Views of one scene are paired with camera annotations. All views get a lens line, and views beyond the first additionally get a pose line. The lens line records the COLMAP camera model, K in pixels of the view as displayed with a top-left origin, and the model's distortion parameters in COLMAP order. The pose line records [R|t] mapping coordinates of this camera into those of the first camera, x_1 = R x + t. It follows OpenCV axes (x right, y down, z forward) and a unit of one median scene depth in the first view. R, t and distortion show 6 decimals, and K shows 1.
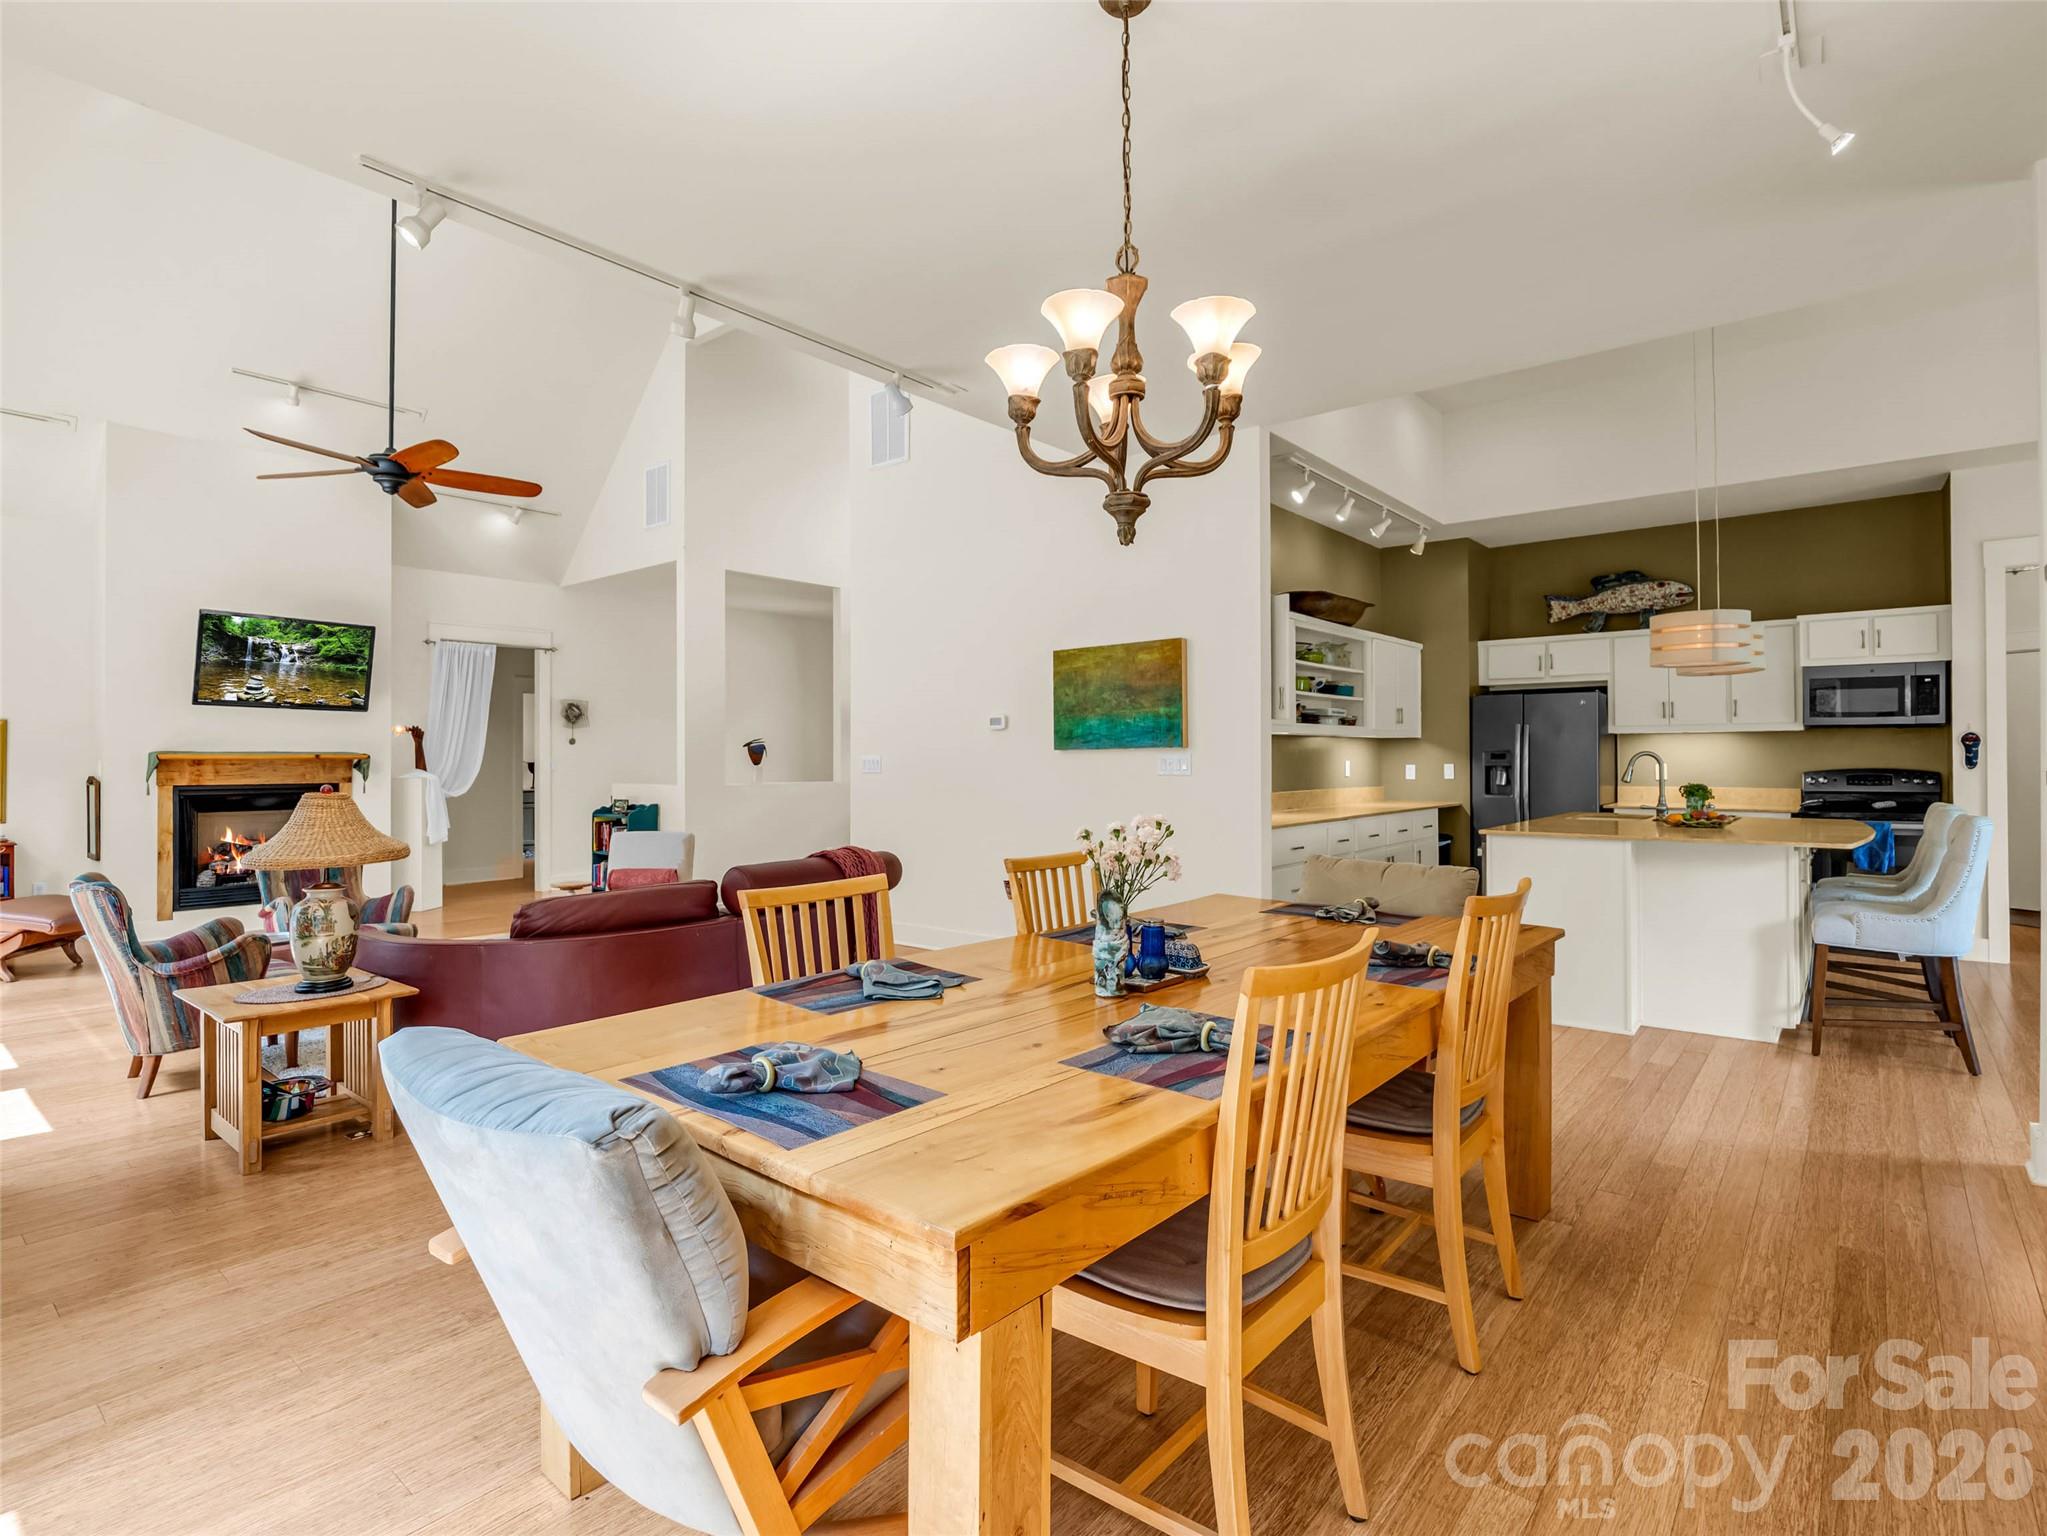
lens RADIAL K [[1017.8, 0, 1036.9], [0, 1017.8, 759.7], [0, 0, 1]] dist [-0.015039, -0.001818]
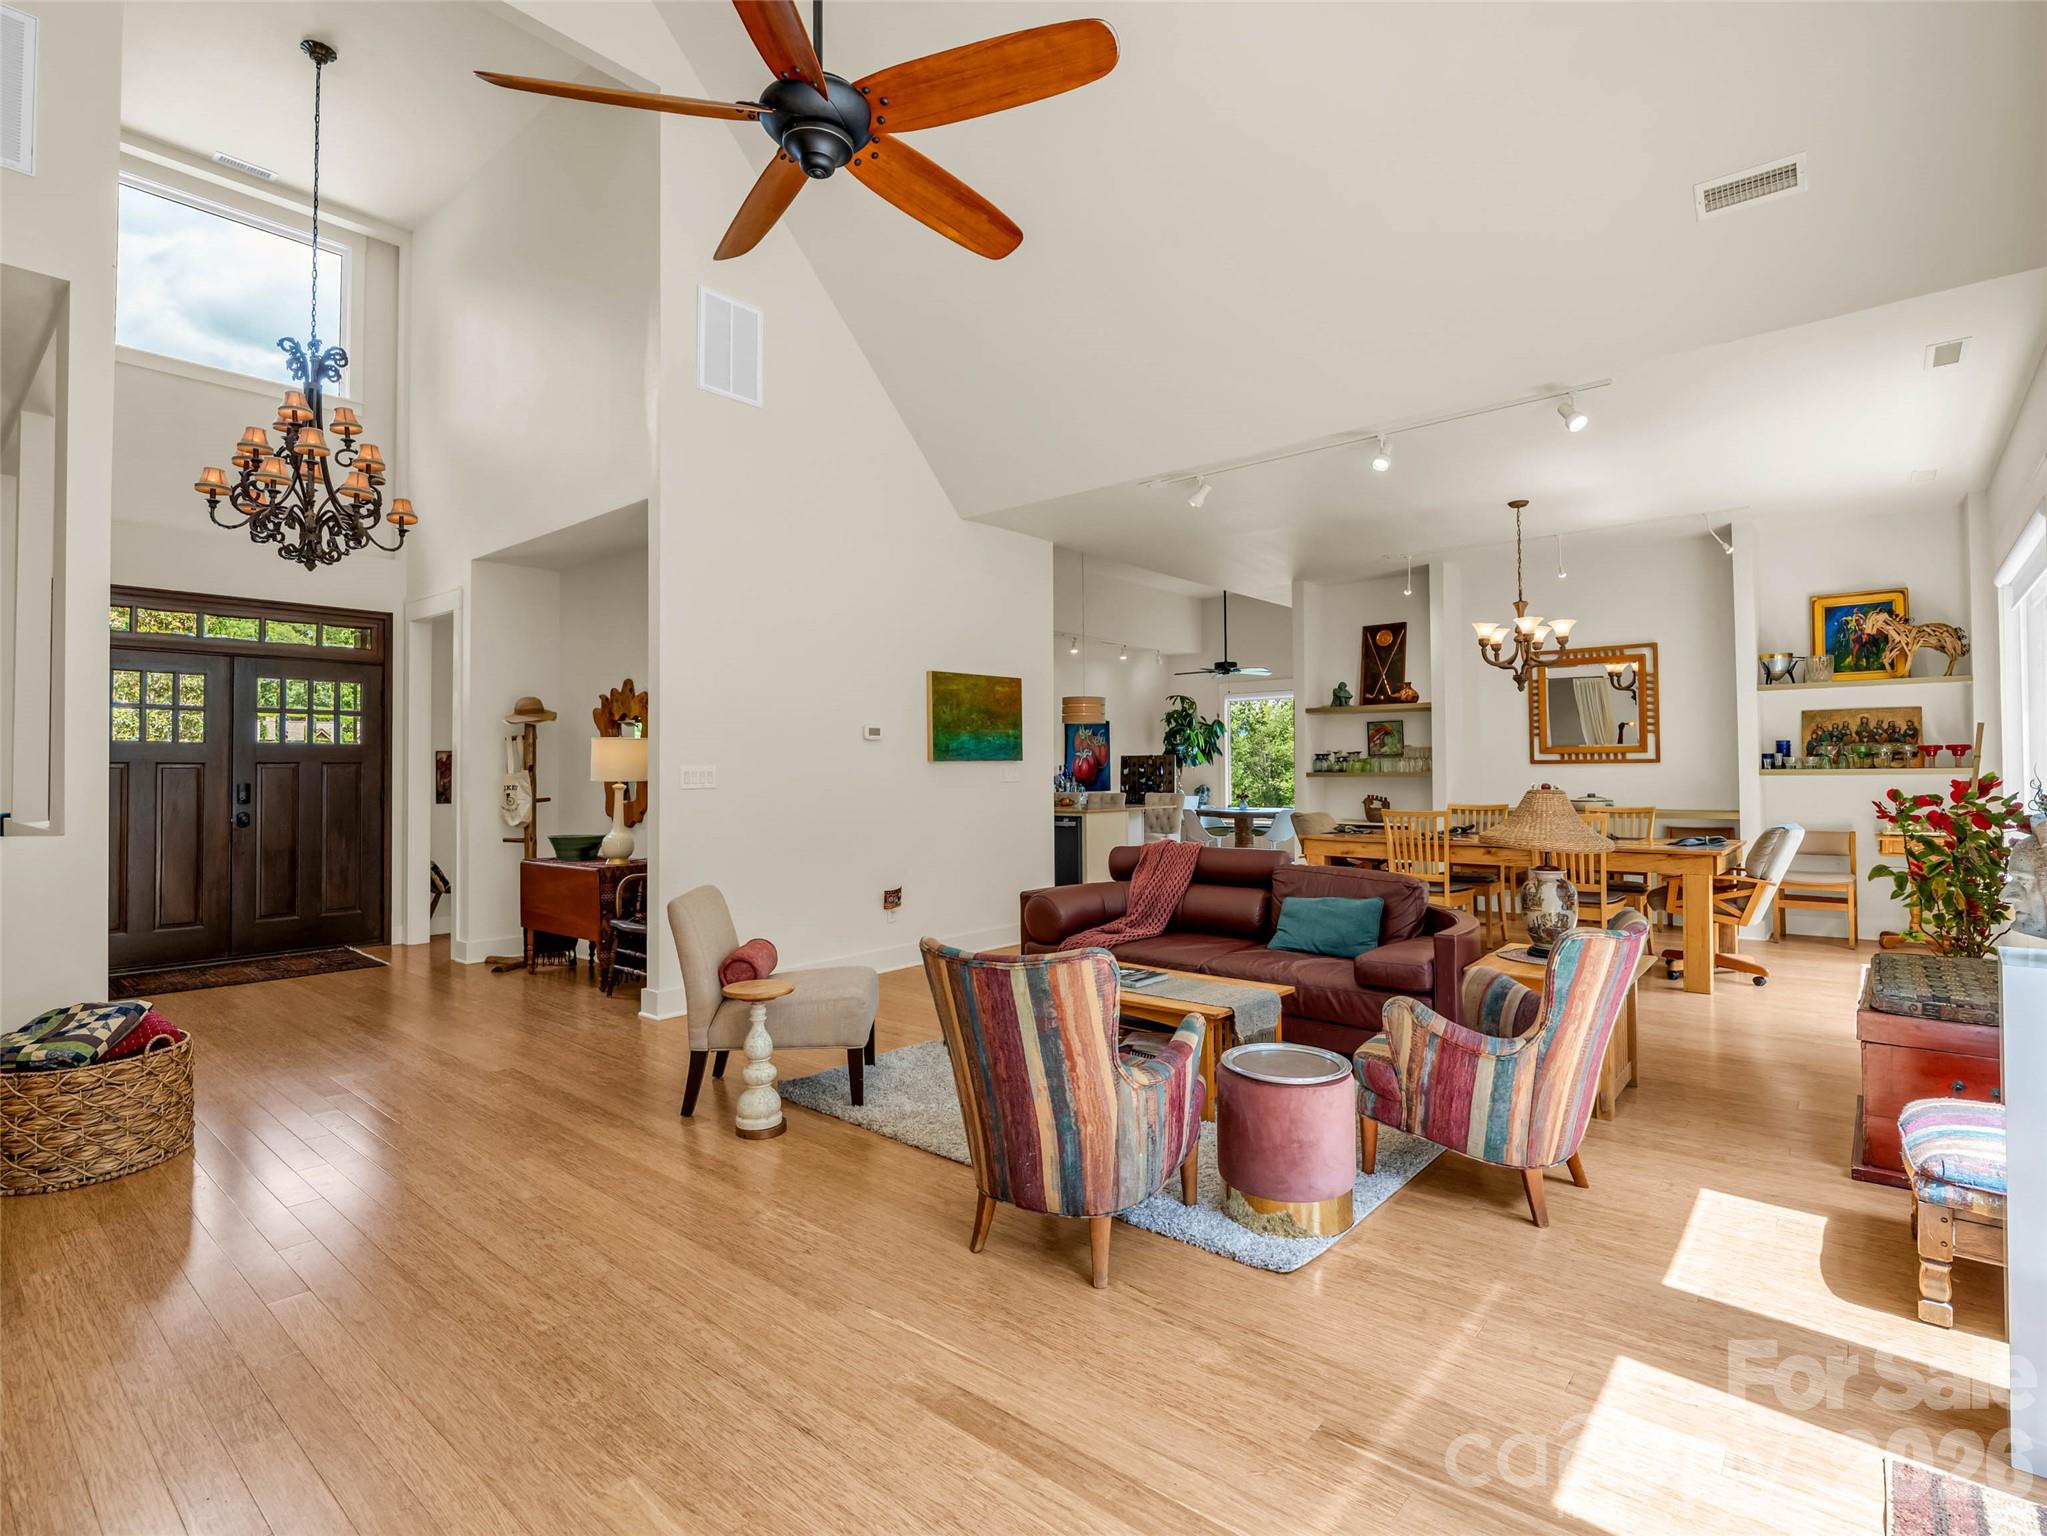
lens RADIAL K [[1017.8, 0, 1025.0], [0, 1017.8, 750.4], [0, 0, 1]] dist [-0.015039, -0.001818]
pose [[0.014370, 0.027604, 0.999516, -0.872259], [0.008850, 0.999576, -0.027733, 0.007437], [-0.999858, 0.009244, 0.014120, 0.727779]]
